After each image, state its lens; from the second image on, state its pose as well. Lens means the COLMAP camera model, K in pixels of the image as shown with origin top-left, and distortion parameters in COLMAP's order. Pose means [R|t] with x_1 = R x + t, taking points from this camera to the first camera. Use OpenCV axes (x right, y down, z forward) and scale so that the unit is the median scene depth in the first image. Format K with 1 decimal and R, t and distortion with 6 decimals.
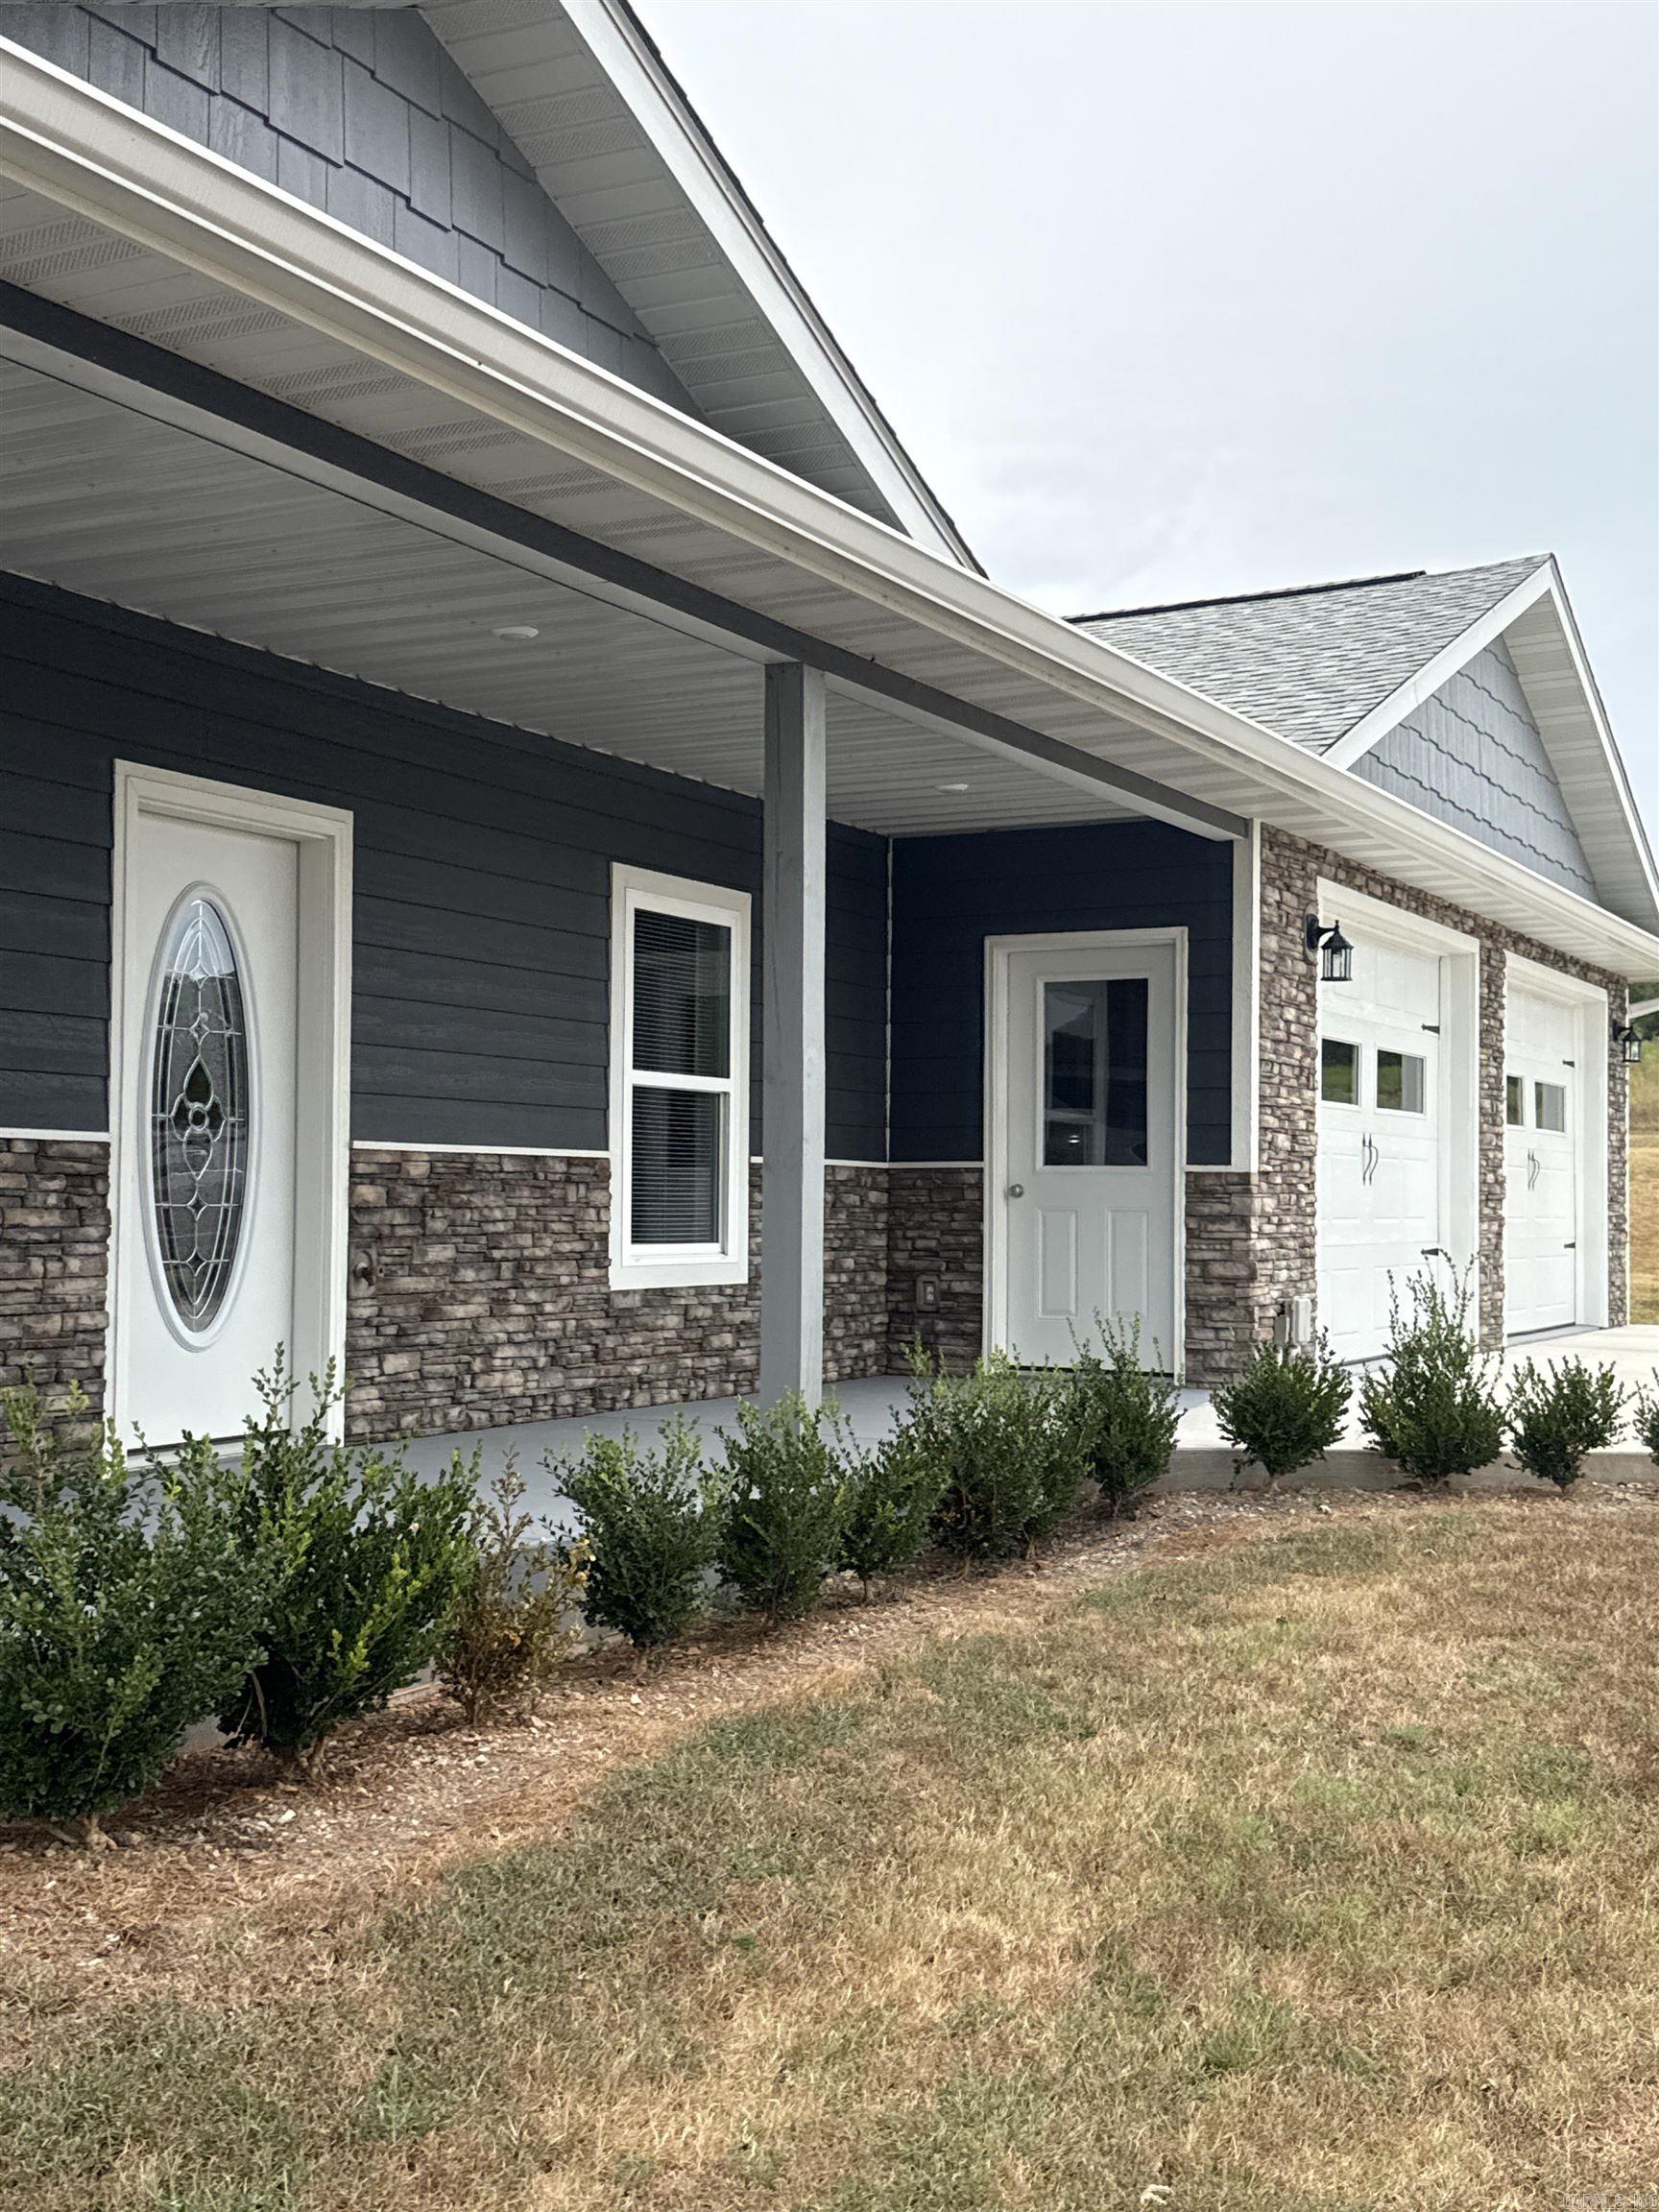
lens RADIAL K [[2455.5, 0, 827.6], [0, 2455.5, 1110.1], [0, 0, 1]] dist [0.023101, 0.000000]
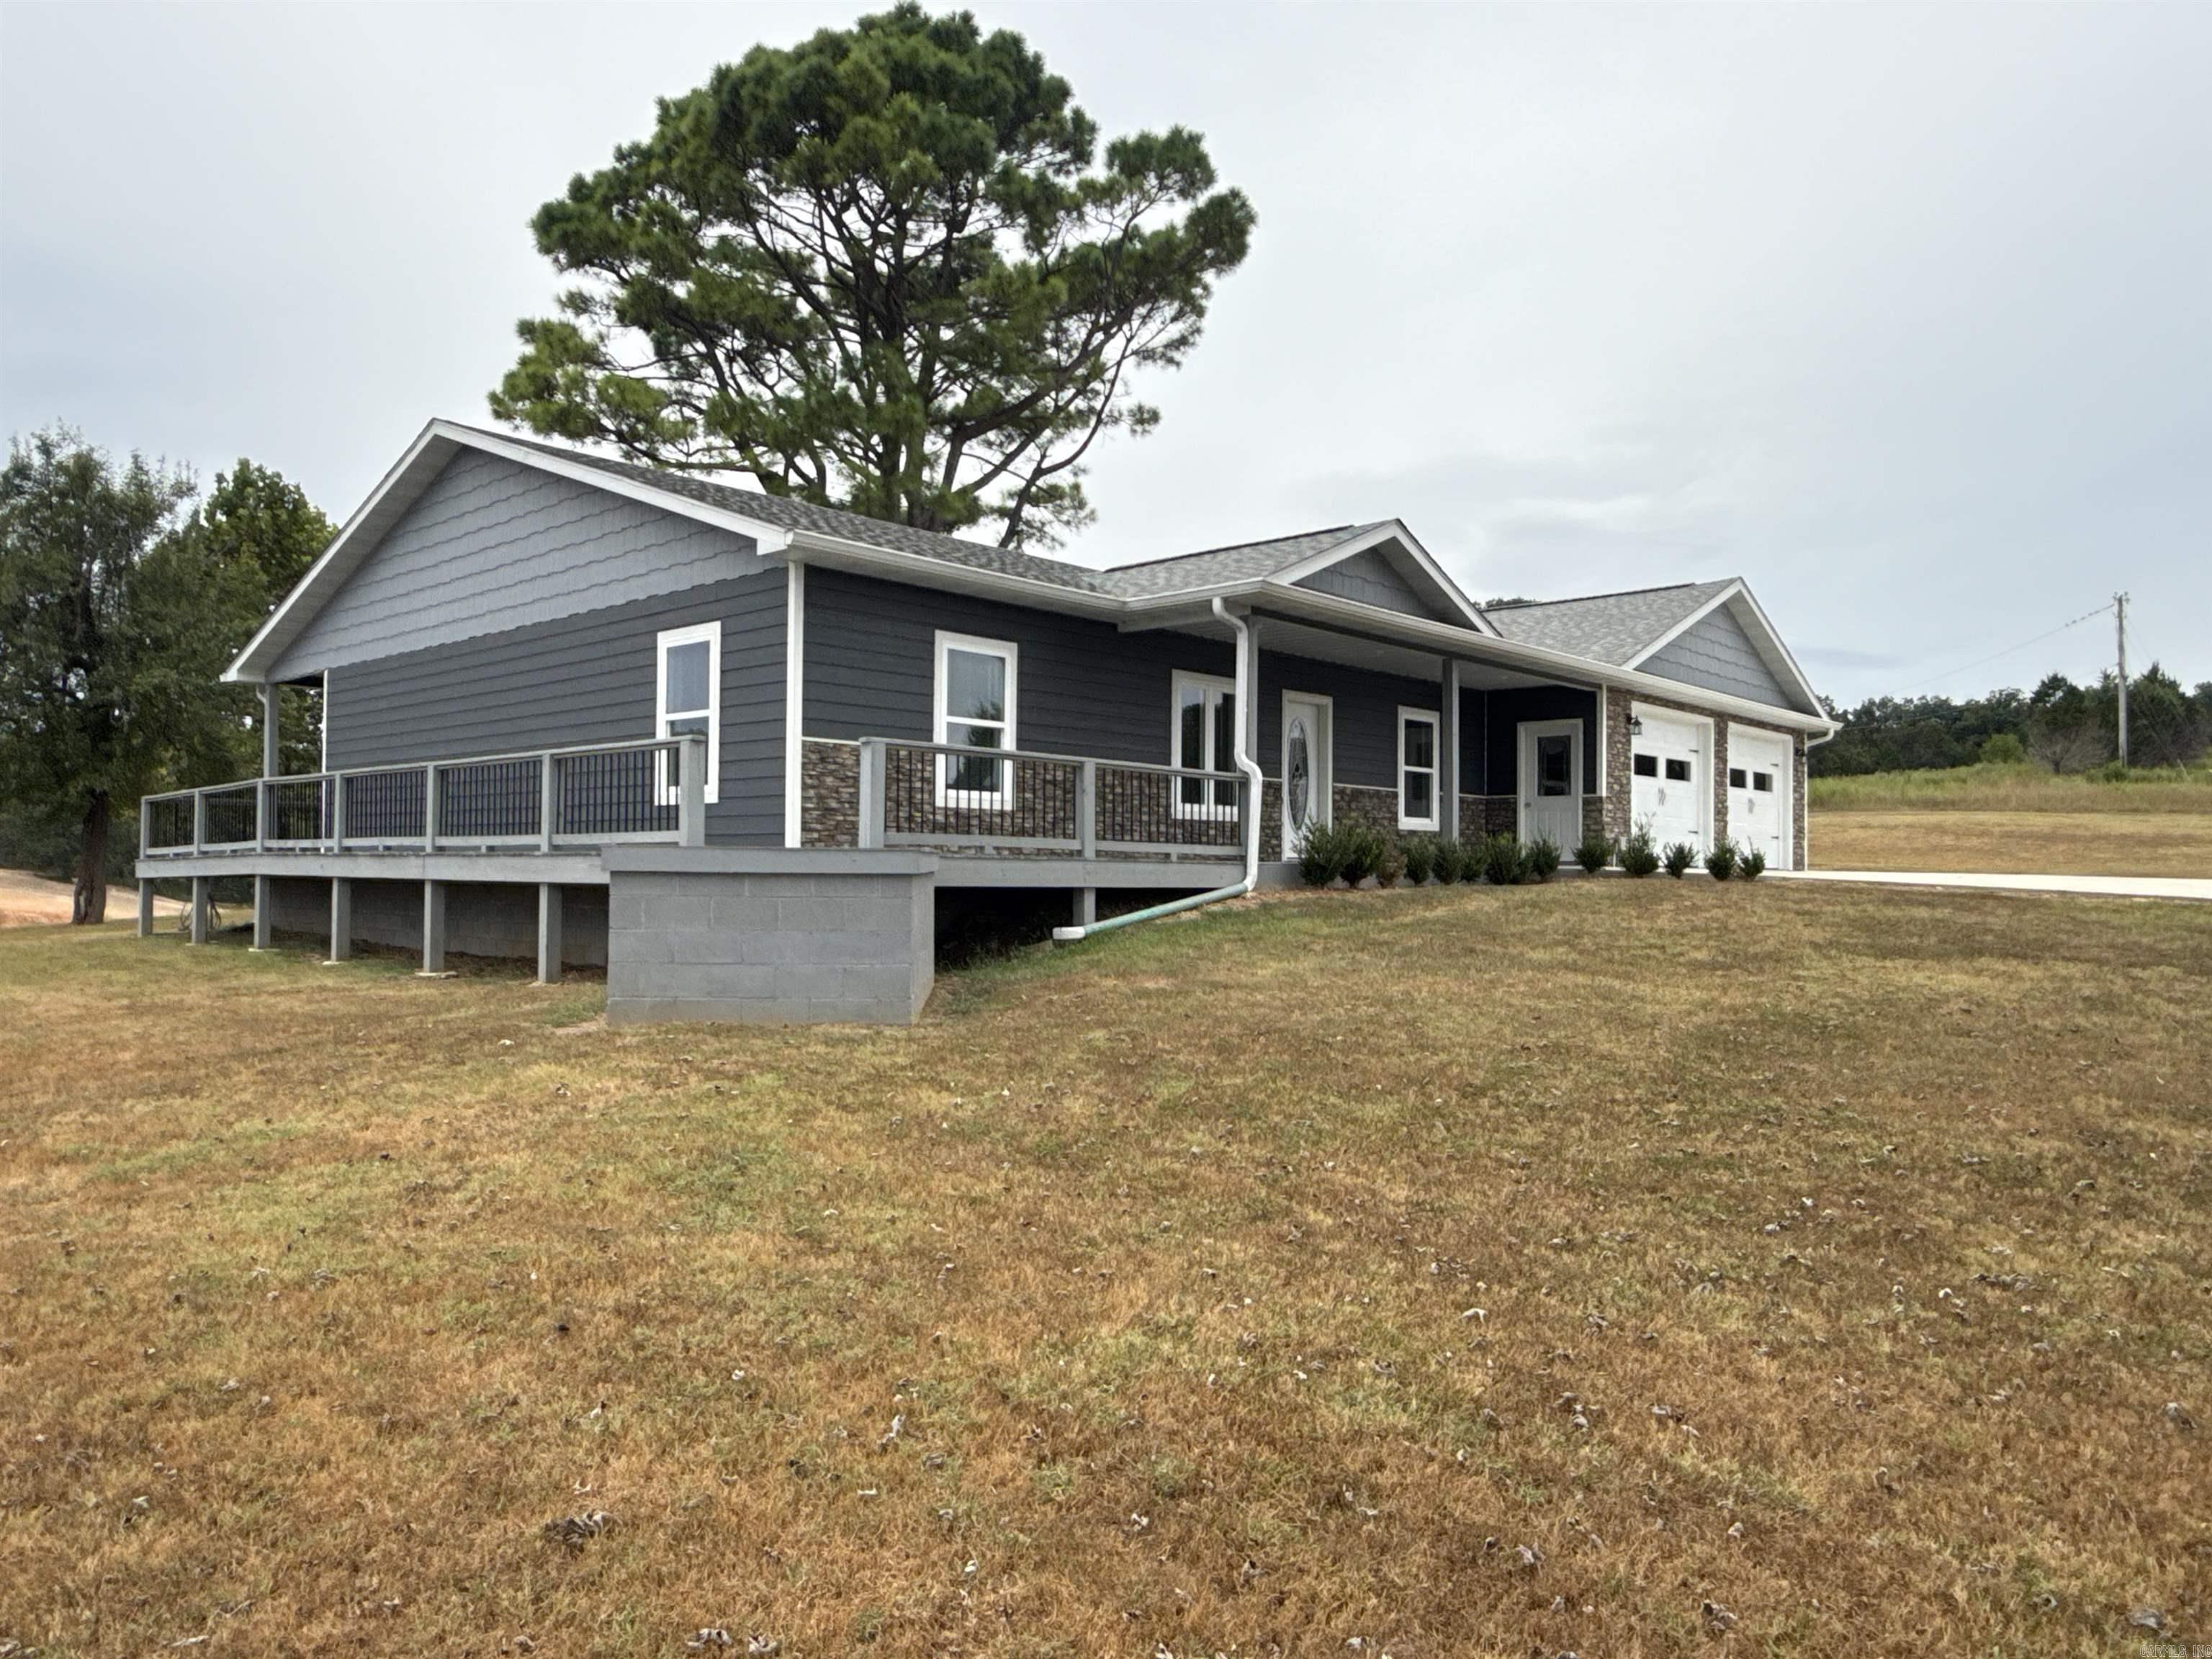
lens RADIAL K [[1486.1, 0, 1103.5], [0, 1486.1, 820.9], [0, 0, 1]] dist [0.001761, 0.000071]
pose [[0.967240, -0.008744, -0.253715, 0.036401], [0.008550, 0.999962, -0.001867, 0.055455], [0.253721, -0.000363, 0.967277, -1.016538]]
